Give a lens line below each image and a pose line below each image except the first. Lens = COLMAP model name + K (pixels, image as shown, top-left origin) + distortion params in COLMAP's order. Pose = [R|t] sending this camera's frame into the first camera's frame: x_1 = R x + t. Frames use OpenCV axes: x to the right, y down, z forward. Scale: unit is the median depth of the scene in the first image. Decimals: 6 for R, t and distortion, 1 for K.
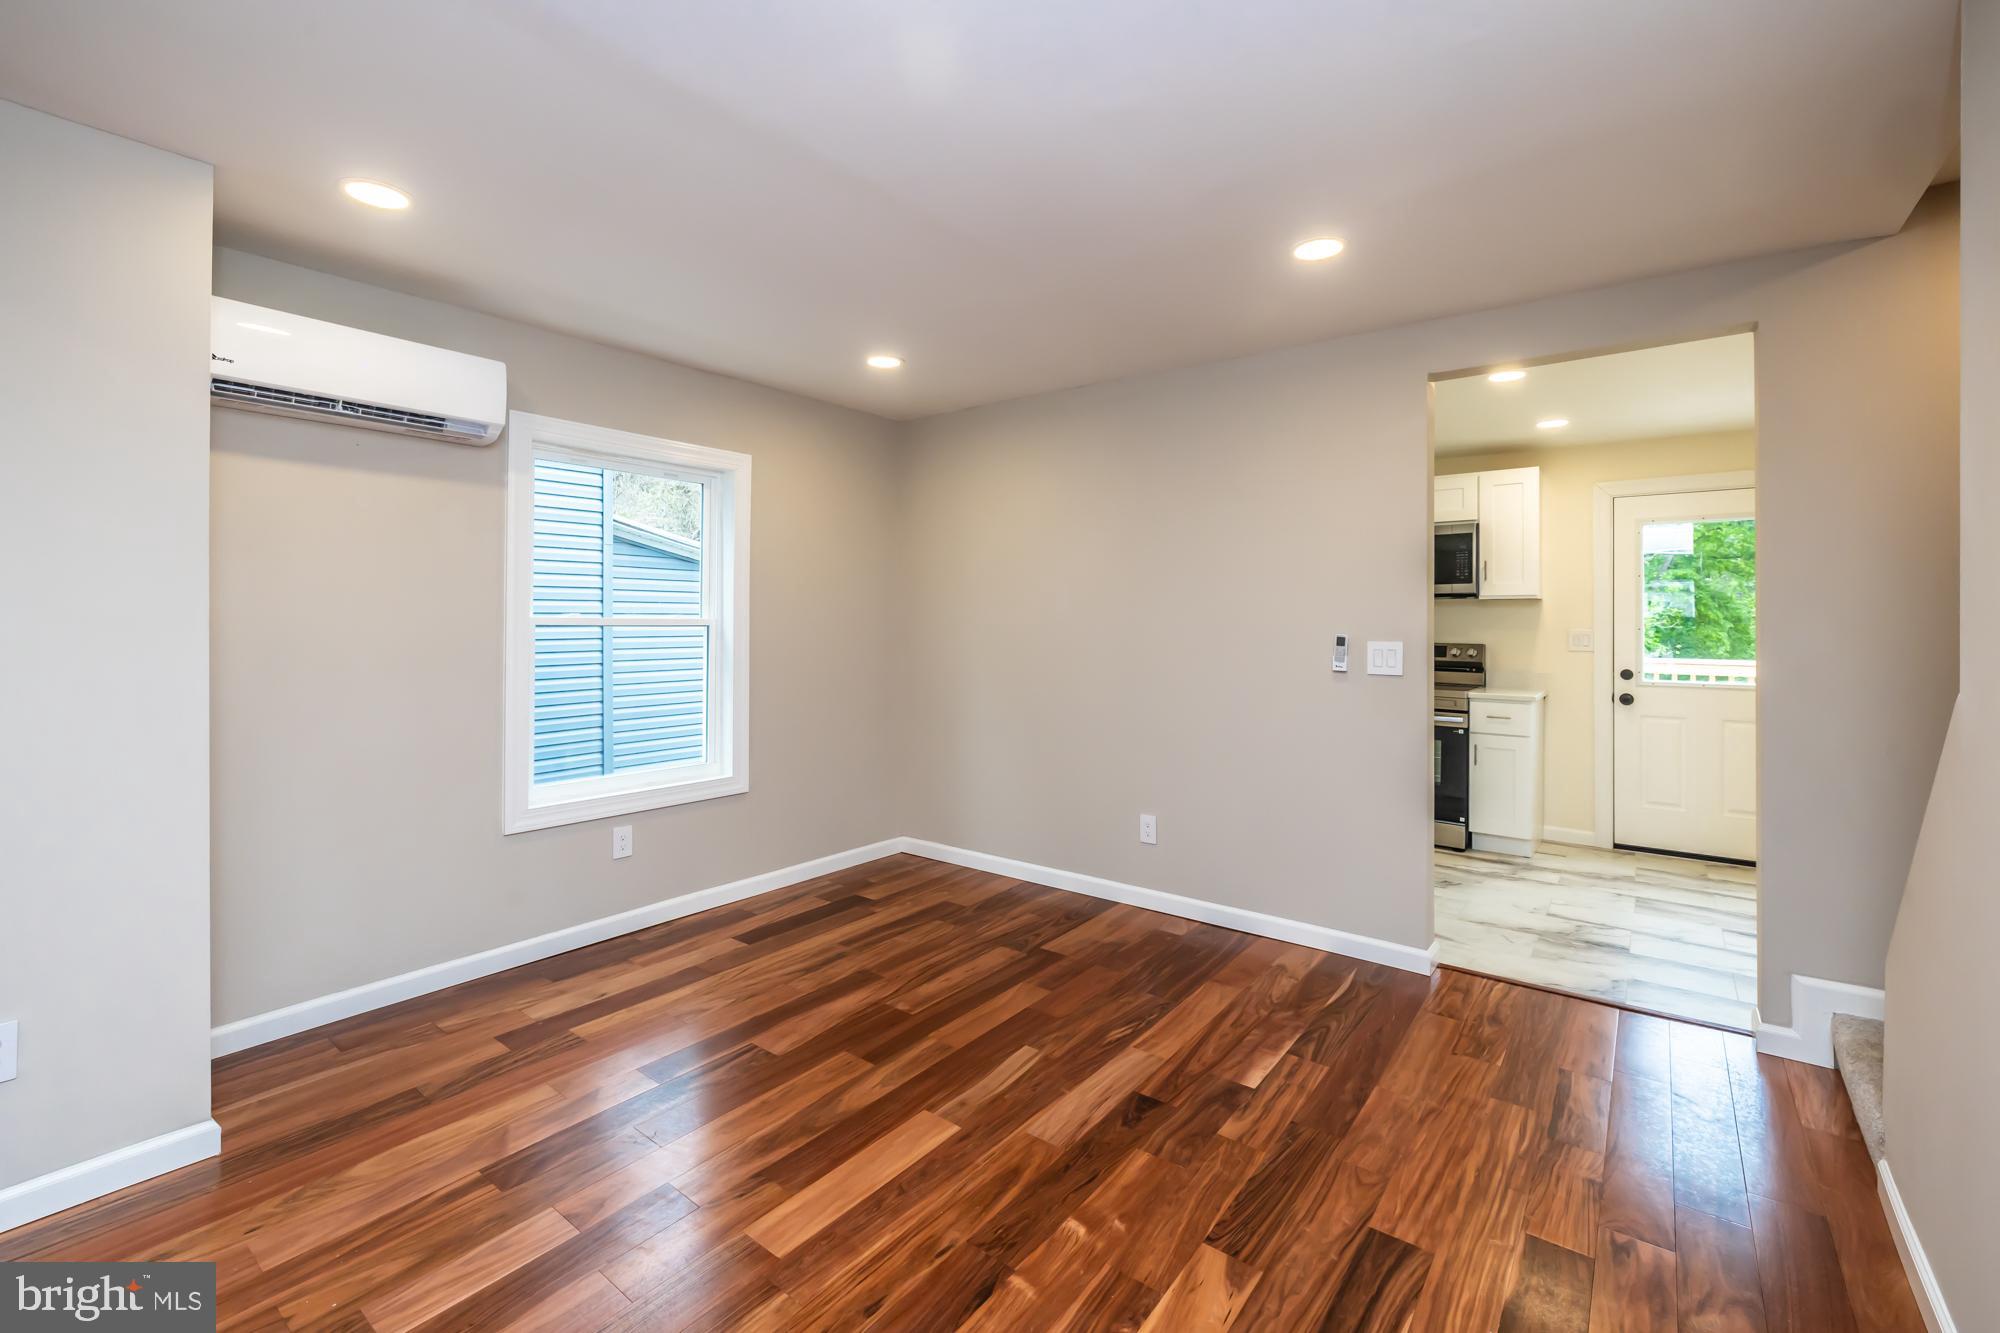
lens RADIAL K [[852.7, 0, 994.8], [0, 852.7, 624.3], [0, 0, 1]] dist [-0.000959, 0.000002]
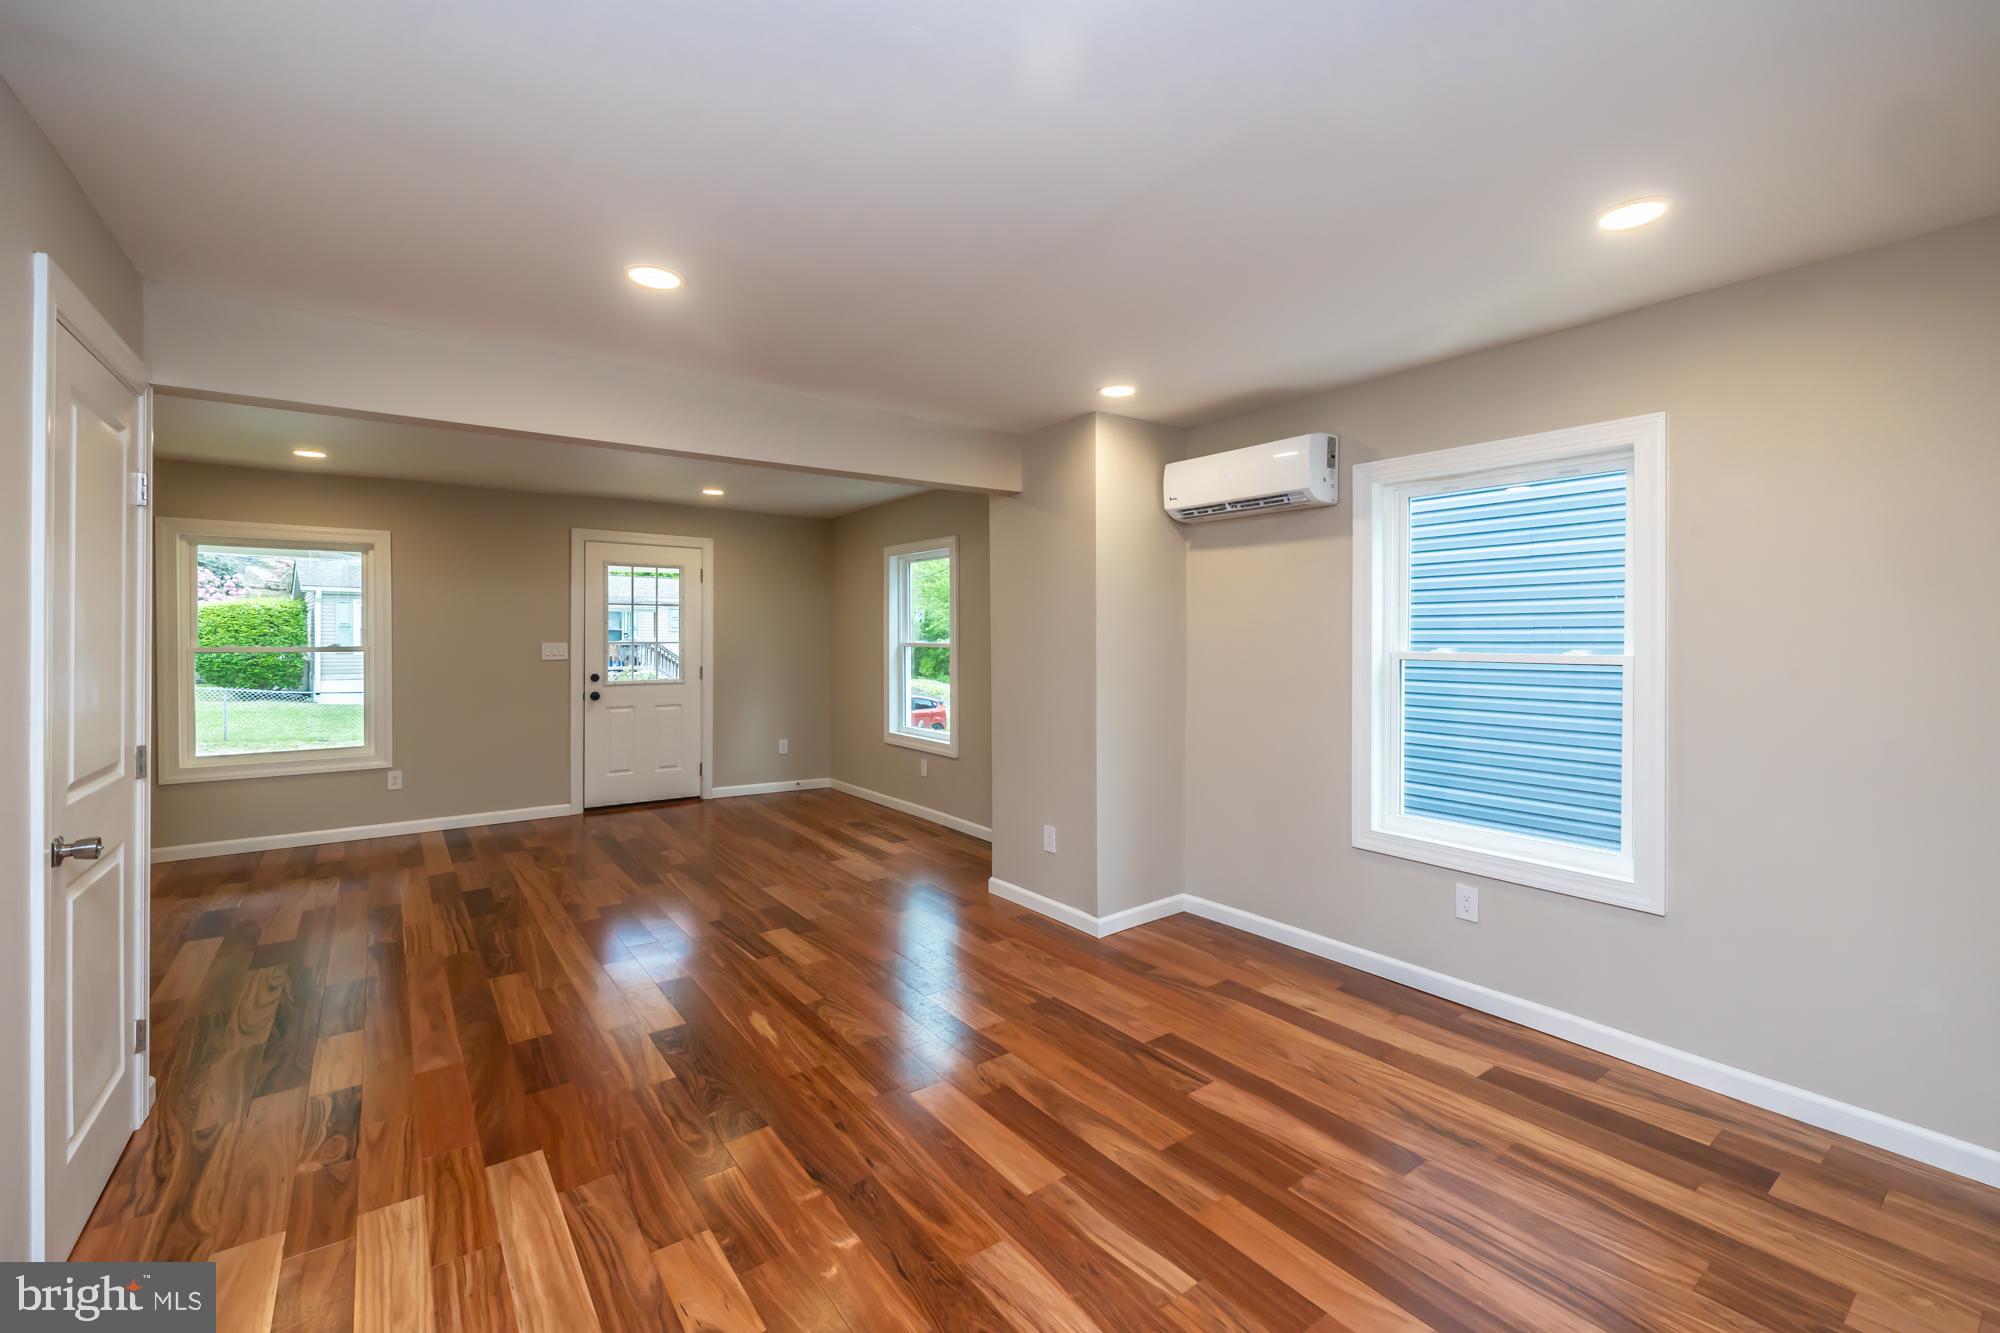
lens RADIAL K [[843.1, 0, 1009.4], [0, 843.1, 642.7], [0, 0, 1]] dist [-0.000344, 0.000012]
pose [[-0.264577, 0.003014, -0.964360, 0.637326], [-0.005739, 0.999972, 0.004700, -0.023317], [0.964347, 0.006778, -0.264552, 0.894932]]
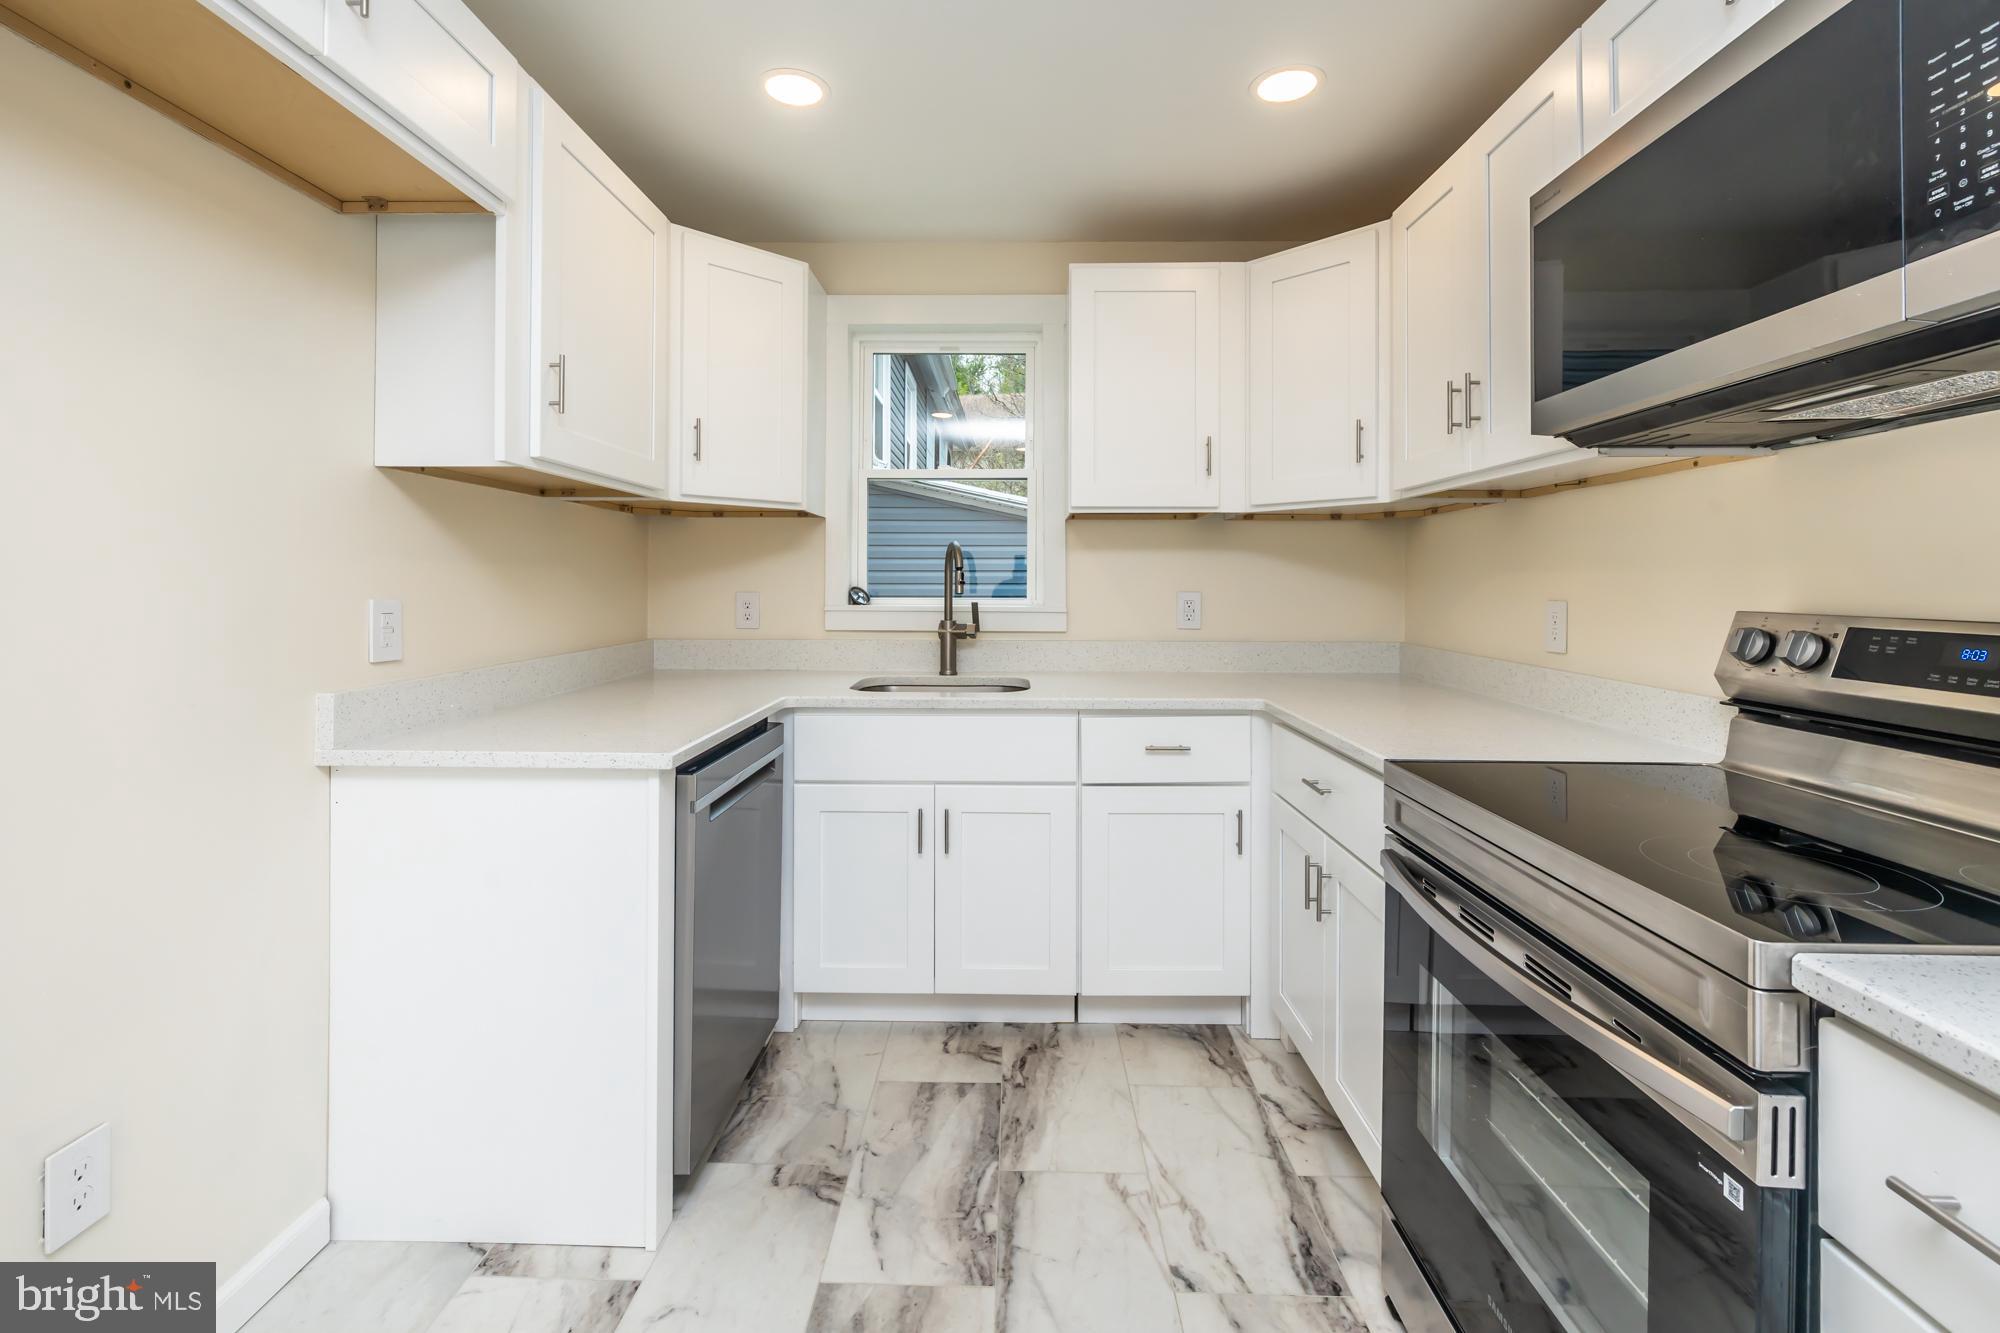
lens RADIAL K [[866.6, 0, 995.6], [0, 866.6, 578.2], [0, 0, 1]] dist [-0.002008, 0.000125]
pose [[0.596123, -0.011688, -0.802808, 0.957917], [-0.004584, 0.999828, -0.017960, 0.028864], [0.802880, 0.014386, 0.595967, 1.286761]]
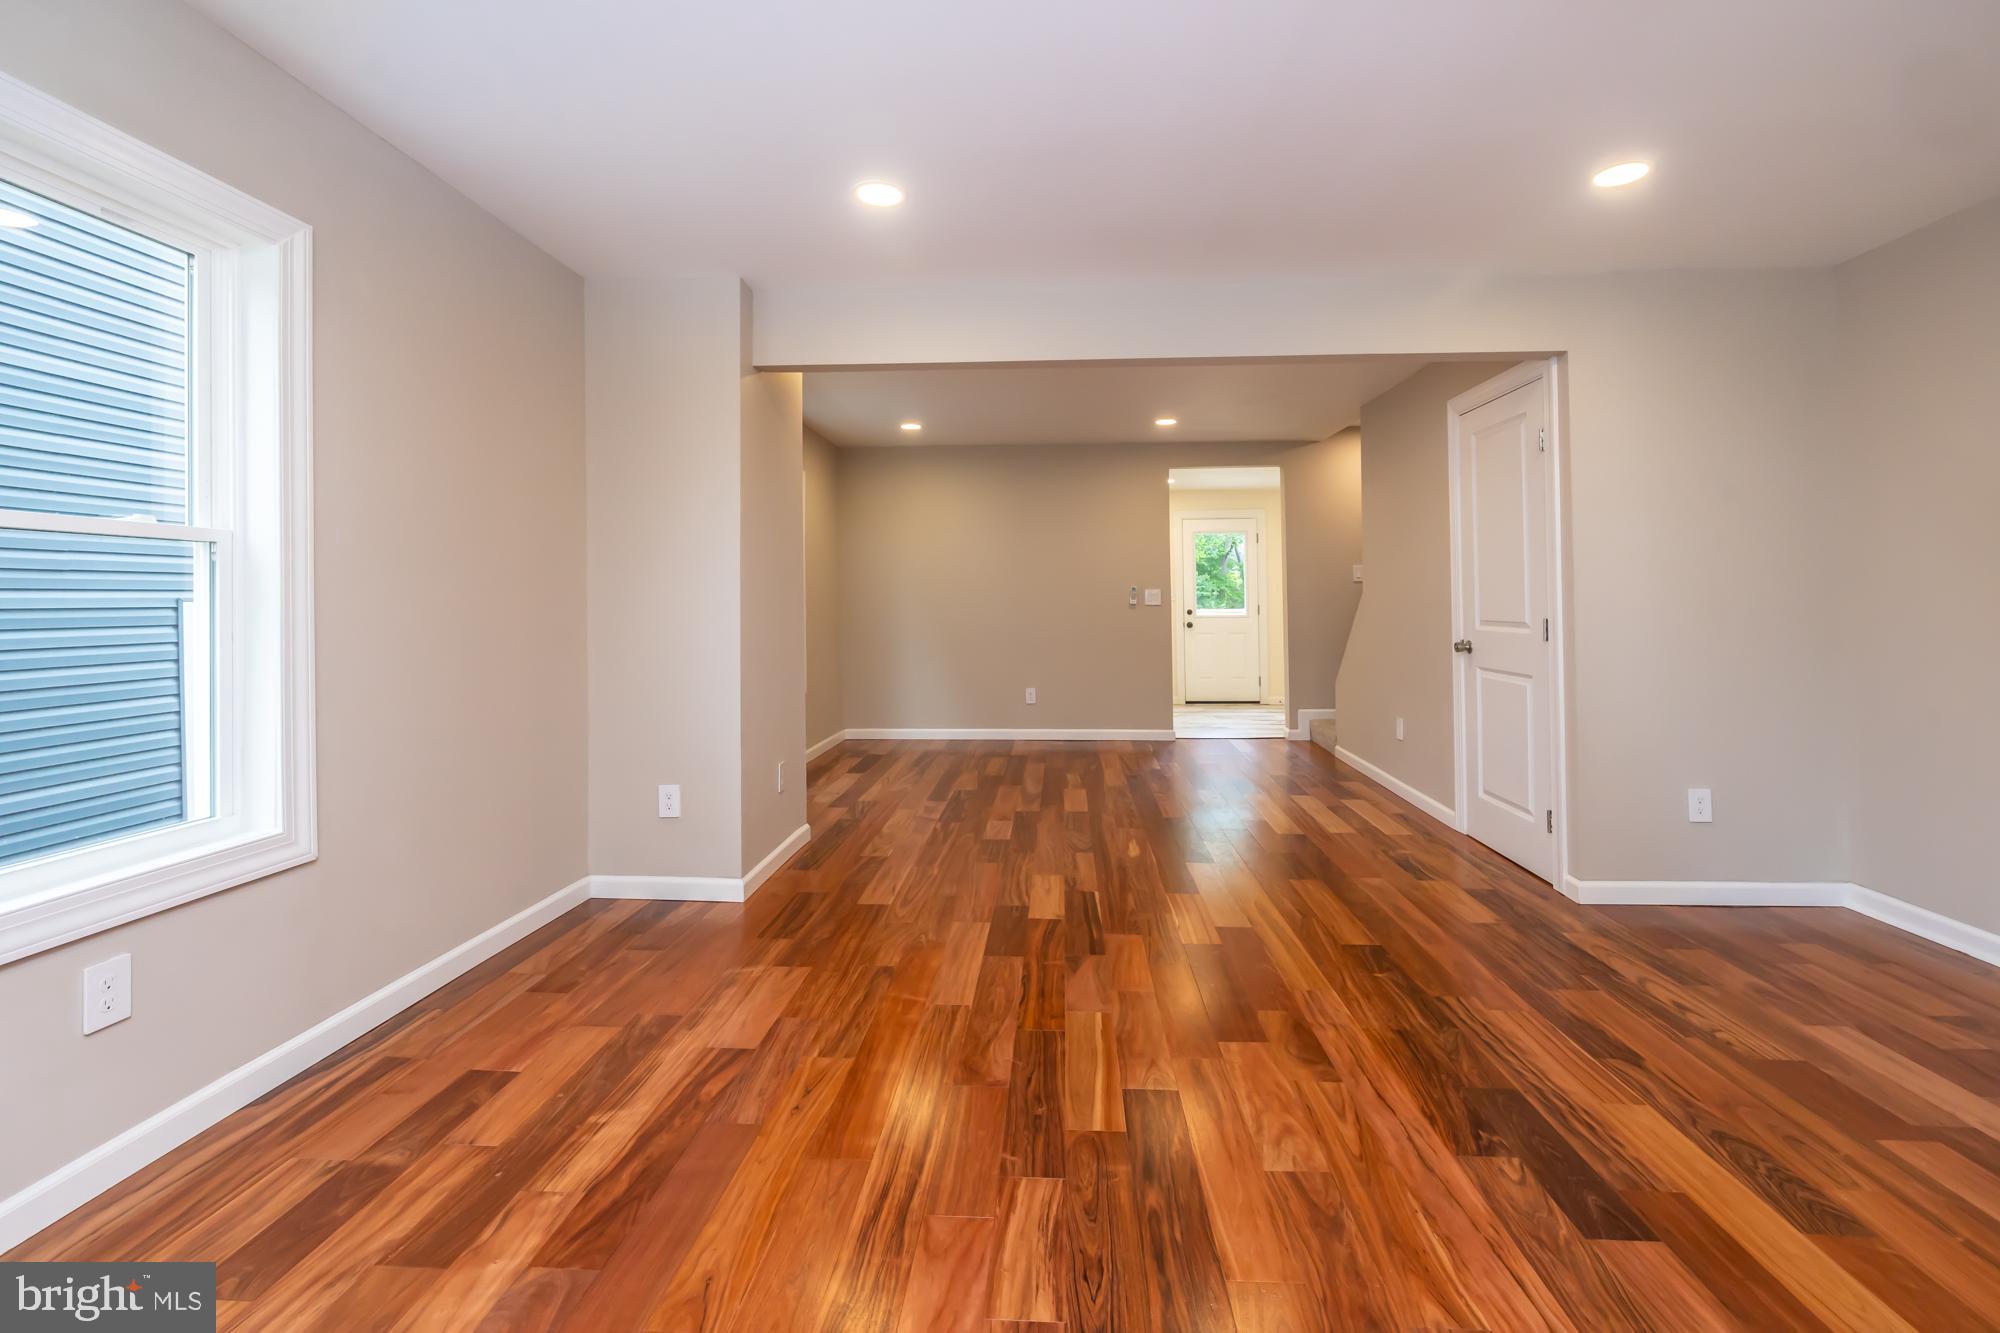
lens RADIAL K [[859.5, 0, 982.4], [0, 859.5, 595.4], [0, 0, 1]] dist [-0.000391, -0.000309]
pose [[0.843358, -0.004925, 0.537329, -1.129606], [0.009664, 0.999935, -0.006004, 0.046327], [-0.537265, 0.010257, 0.843351, -0.622683]]
